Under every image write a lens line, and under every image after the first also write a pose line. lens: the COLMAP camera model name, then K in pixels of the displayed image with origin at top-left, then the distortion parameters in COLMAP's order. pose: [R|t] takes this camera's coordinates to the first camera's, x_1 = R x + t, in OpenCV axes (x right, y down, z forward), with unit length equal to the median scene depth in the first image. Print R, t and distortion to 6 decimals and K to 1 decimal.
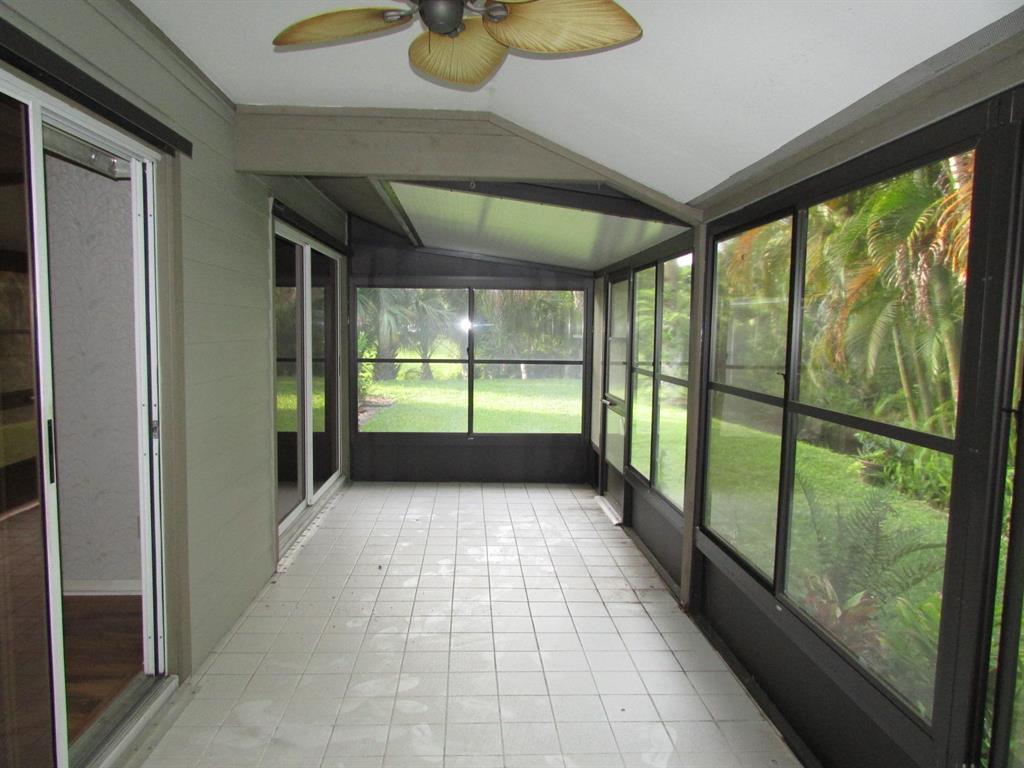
lens RADIAL K [[736.3, 0, 510.6], [0, 736.3, 388.5], [0, 0, 1]] dist [-0.015853, 0.003366]
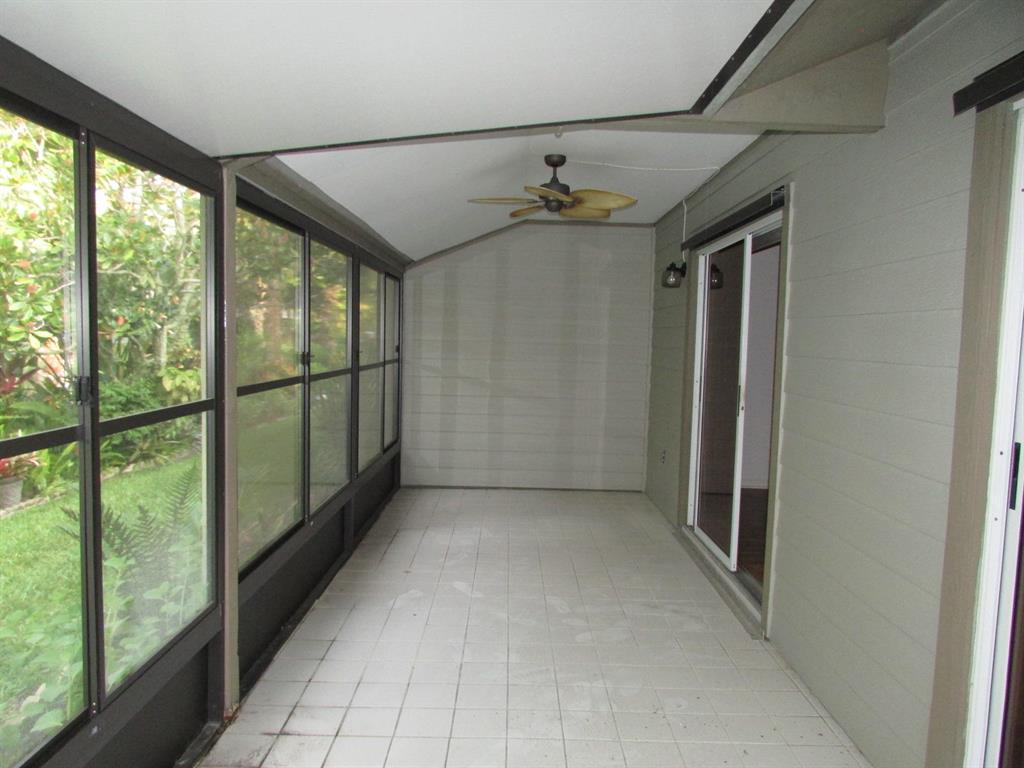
lens RADIAL K [[736.3, 0, 511.6], [0, 736.3, 385.5], [0, 0, 1]] dist [-0.015853, 0.003366]
pose [[-0.997506, -0.046972, 0.052687, -0.070010], [-0.038511, 0.987712, 0.151465, -0.173773], [-0.059155, 0.149058, -0.987057, 2.183877]]
